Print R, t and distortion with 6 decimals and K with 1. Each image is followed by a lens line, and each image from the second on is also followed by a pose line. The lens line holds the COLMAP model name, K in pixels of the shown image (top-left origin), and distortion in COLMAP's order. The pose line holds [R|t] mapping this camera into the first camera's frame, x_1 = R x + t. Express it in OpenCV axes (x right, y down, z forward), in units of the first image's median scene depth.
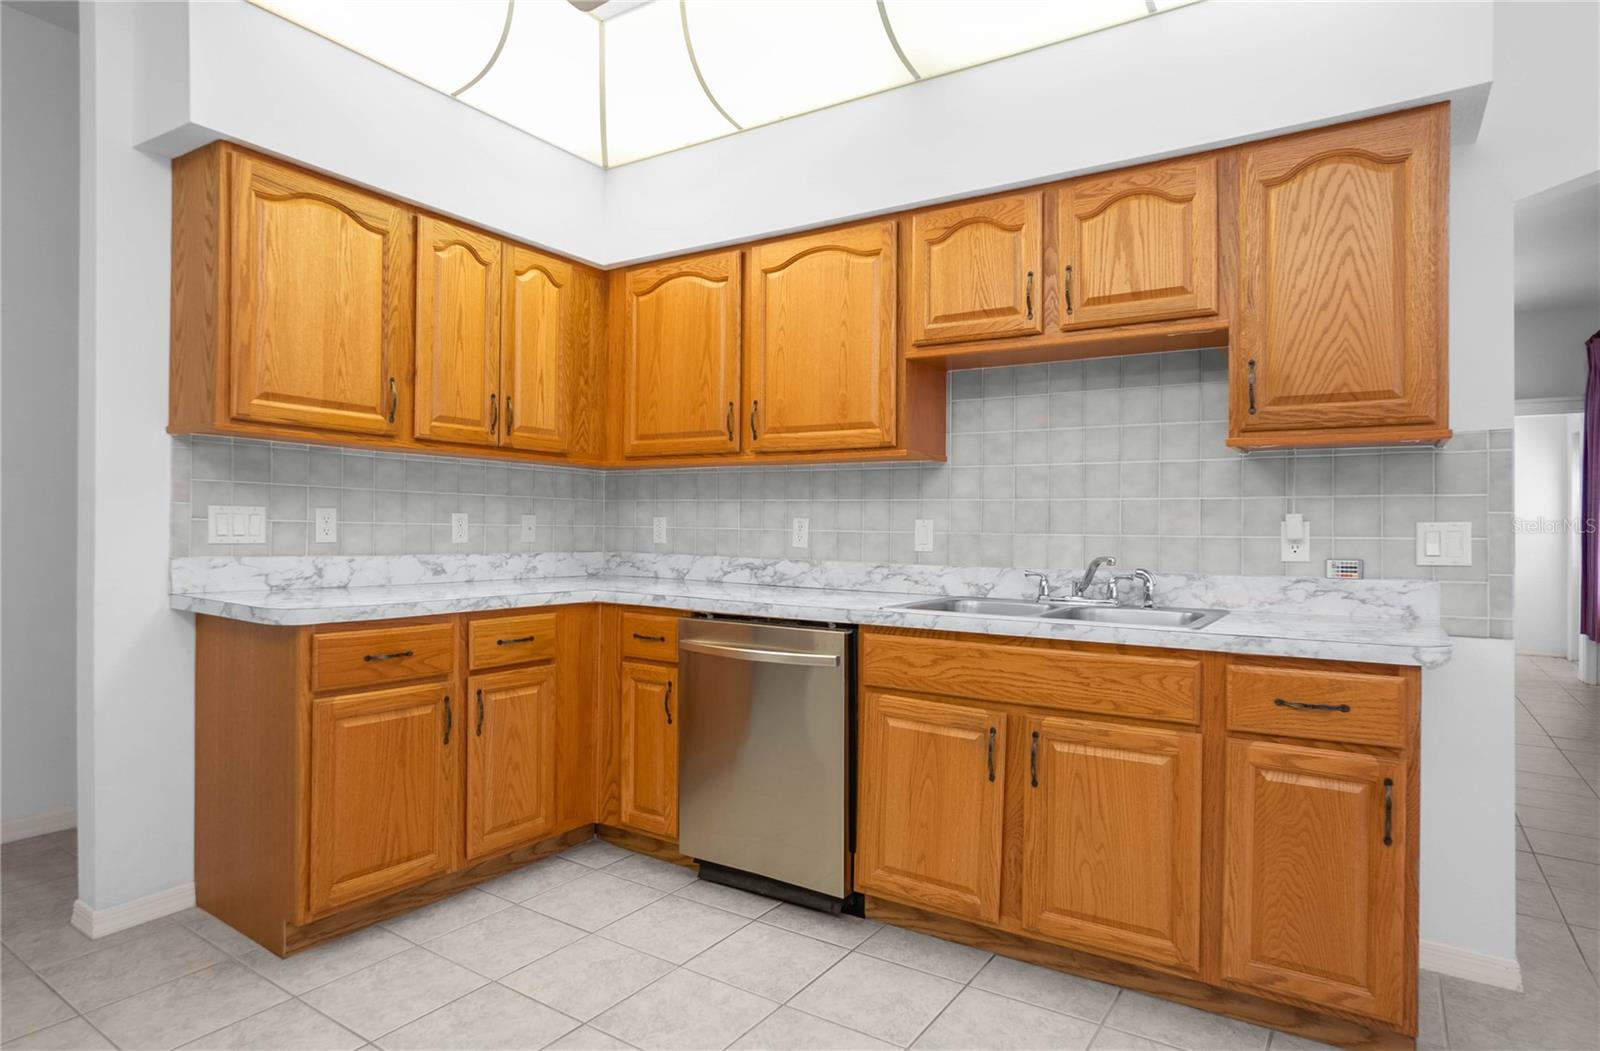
lens RADIAL K [[868.3, 0, 808.8], [0, 868.3, 525.6], [0, 0, 1]] dist [-0.035368, 0.018326]
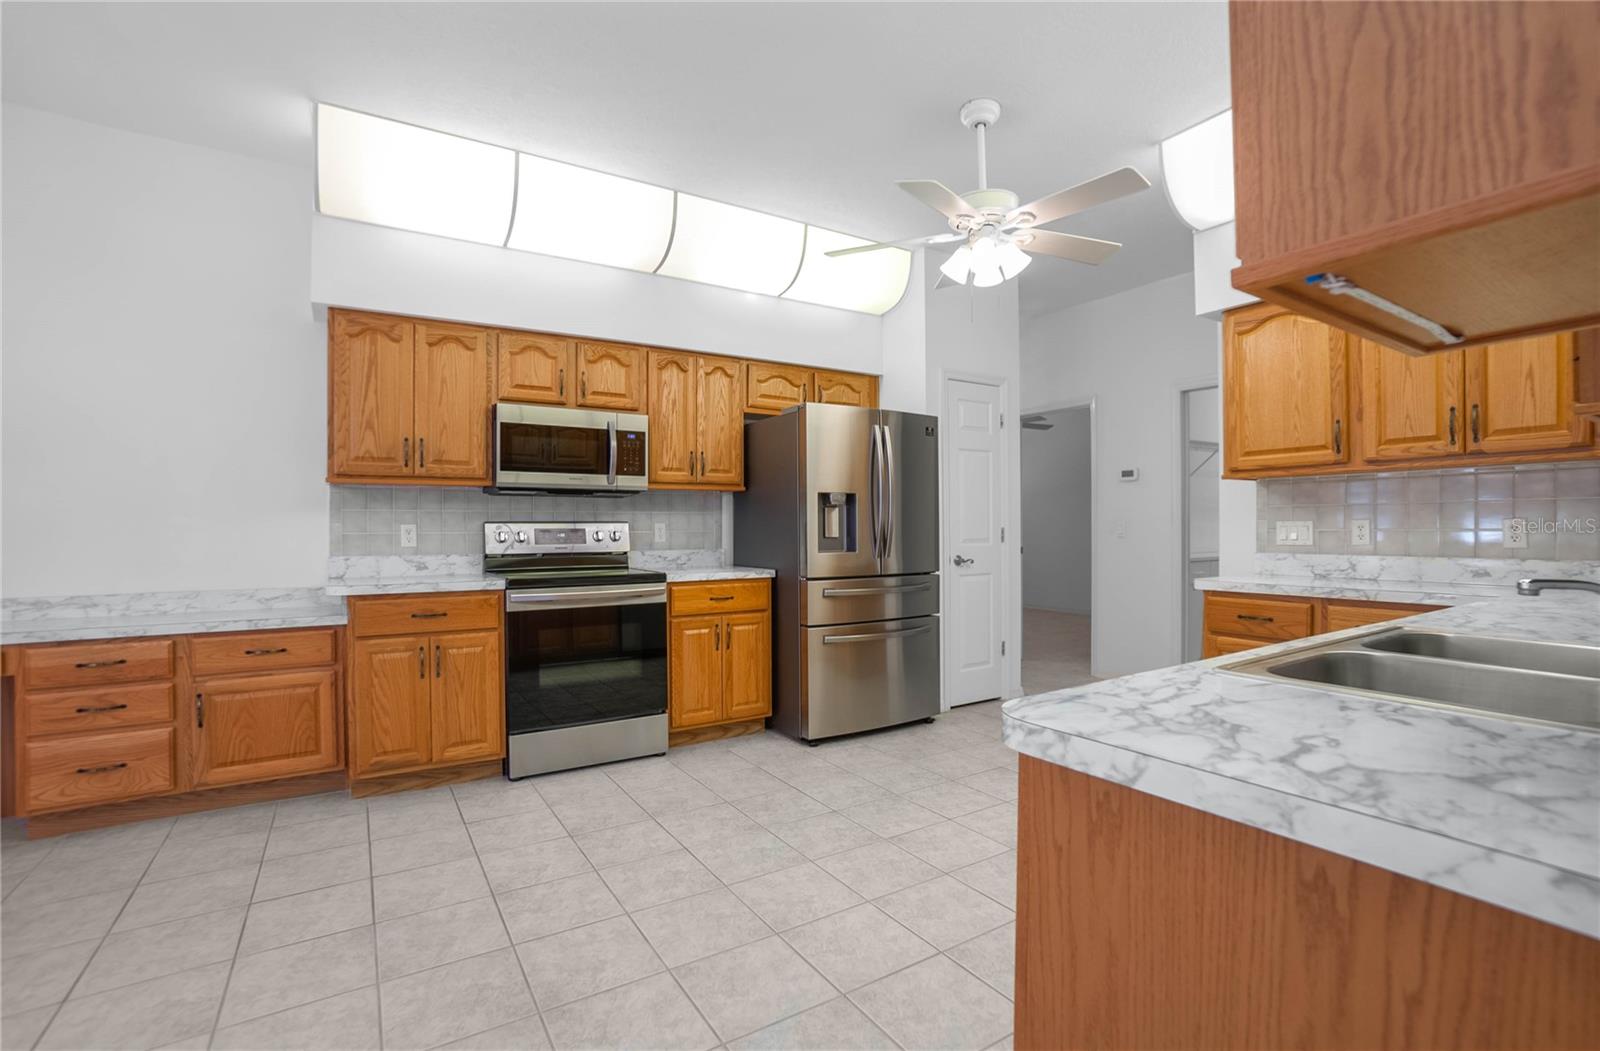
lens RADIAL K [[725.7, 0, 804.9], [0, 725.7, 546.4], [0, 0, 1]] dist [-0.041304, 0.011921]
pose [[-0.423437, 0.008636, -0.905884, 0.875416], [0.000778, 0.999958, 0.009169, 0.011801], [0.905925, 0.003178, -0.423426, 0.752631]]
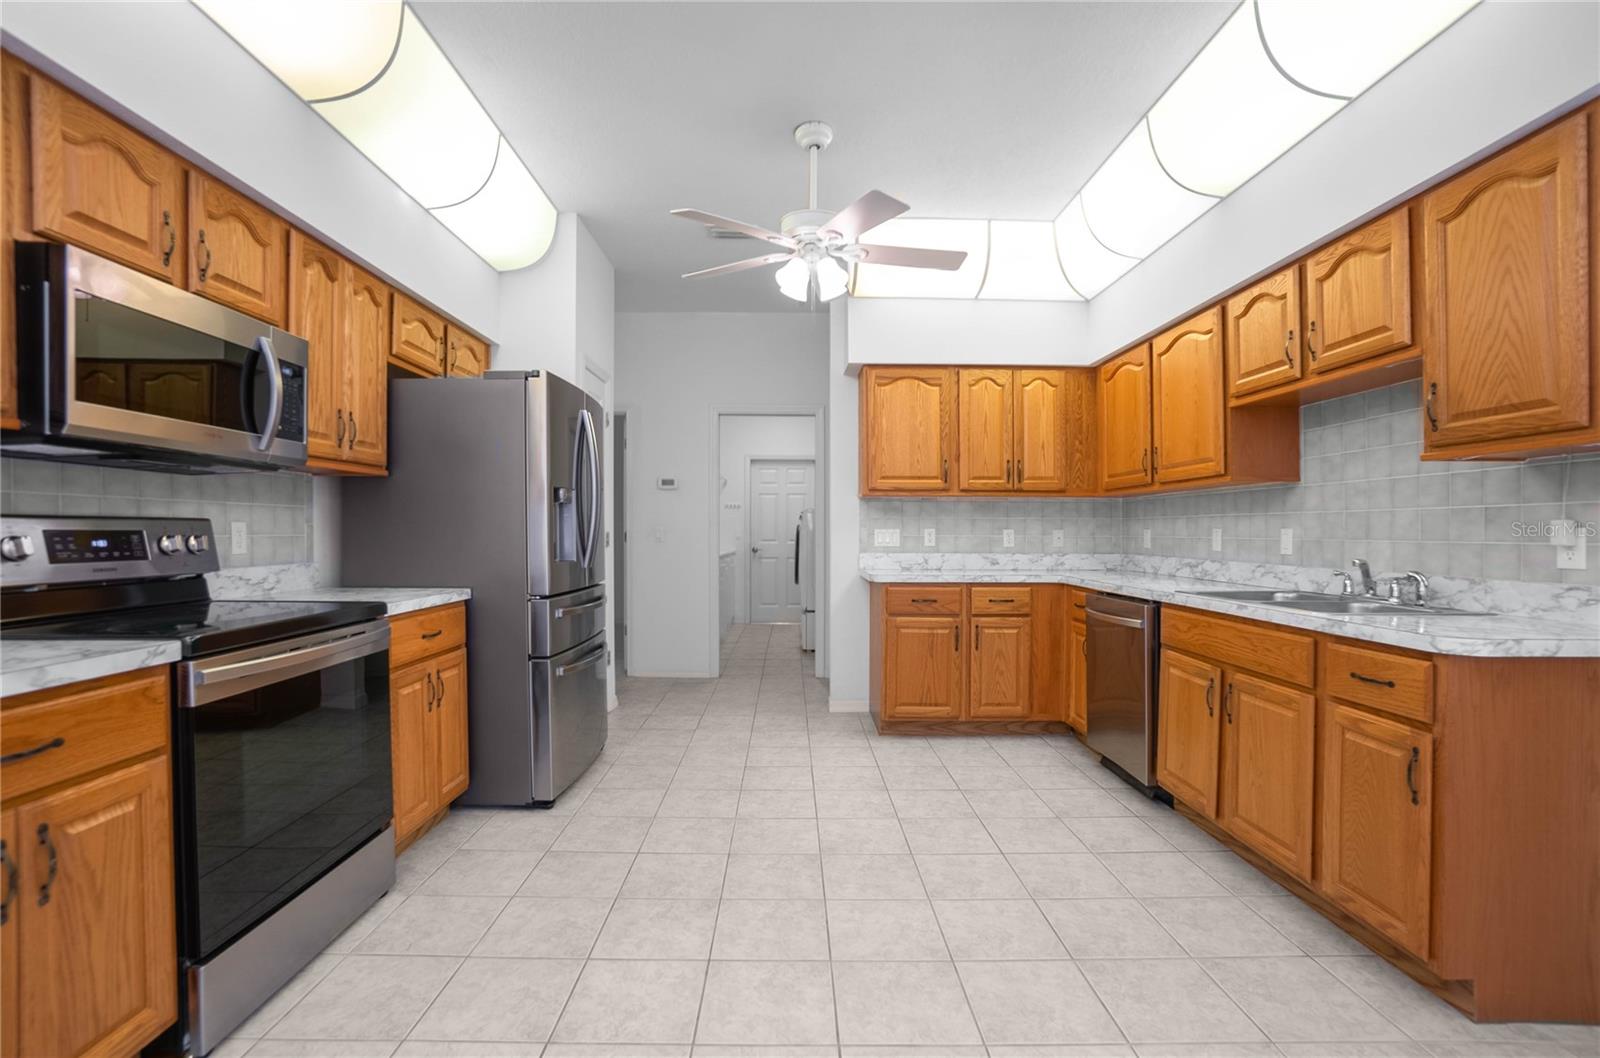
lens RADIAL K [[725.7, 0, 798.0], [0, 725.7, 549.0], [0, 0, 1]] dist [-0.041304, 0.011921]
pose [[0.546941, 0.007057, -0.837142, 0.710267], [0.007588, 0.999882, 0.013386, 0.002838], [0.837137, -0.013673, 0.546822, -0.161626]]
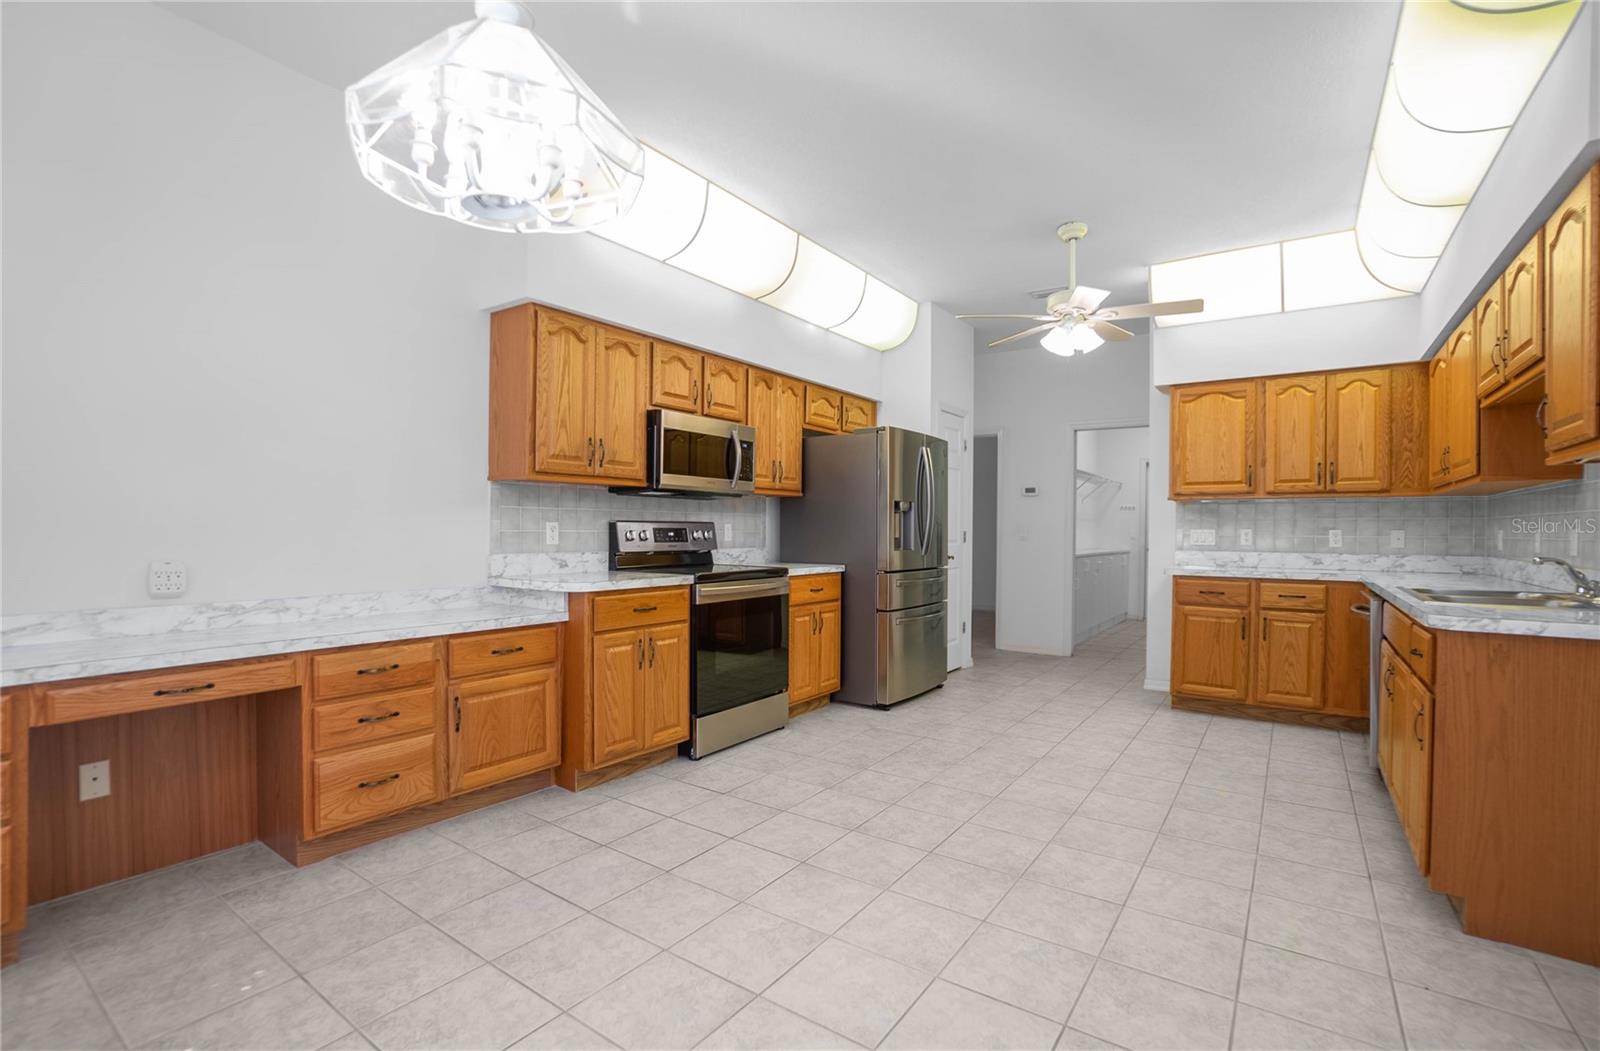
lens RADIAL K [[725.7, 0, 809.2], [0, 725.7, 552.5], [0, 0, 1]] dist [-0.041304, 0.011921]
pose [[-0.035233, 0.016320, -0.999246, 1.326466], [-0.004112, 0.999856, 0.016475, 0.014678], [0.999371, 0.004689, -0.035161, 0.001652]]
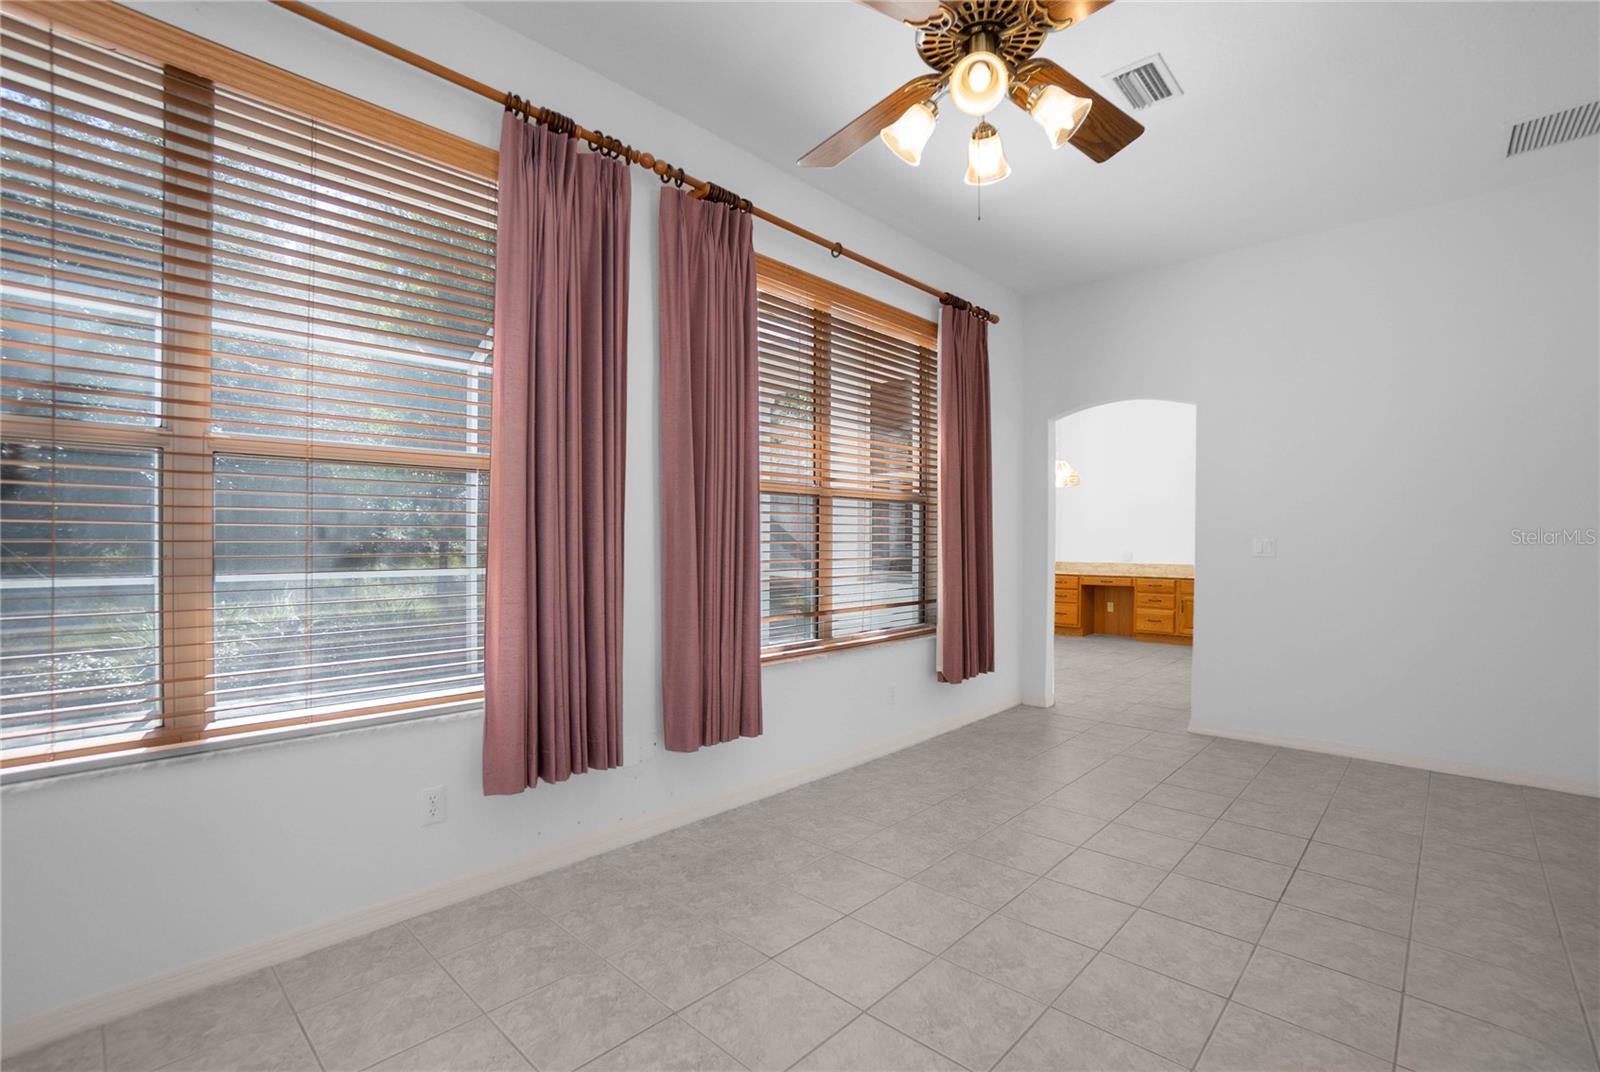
lens RADIAL K [[736.0, 0, 804.3], [0, 736.0, 529.1], [0, 0, 1]] dist [-0.016330, 0.005380]
pose [[-0.983861, -0.002434, 0.178918, 1.306445], [-0.004992, 0.999892, -0.013851, -0.000817], [-0.178865, -0.014521, -0.983766, 2.797989]]
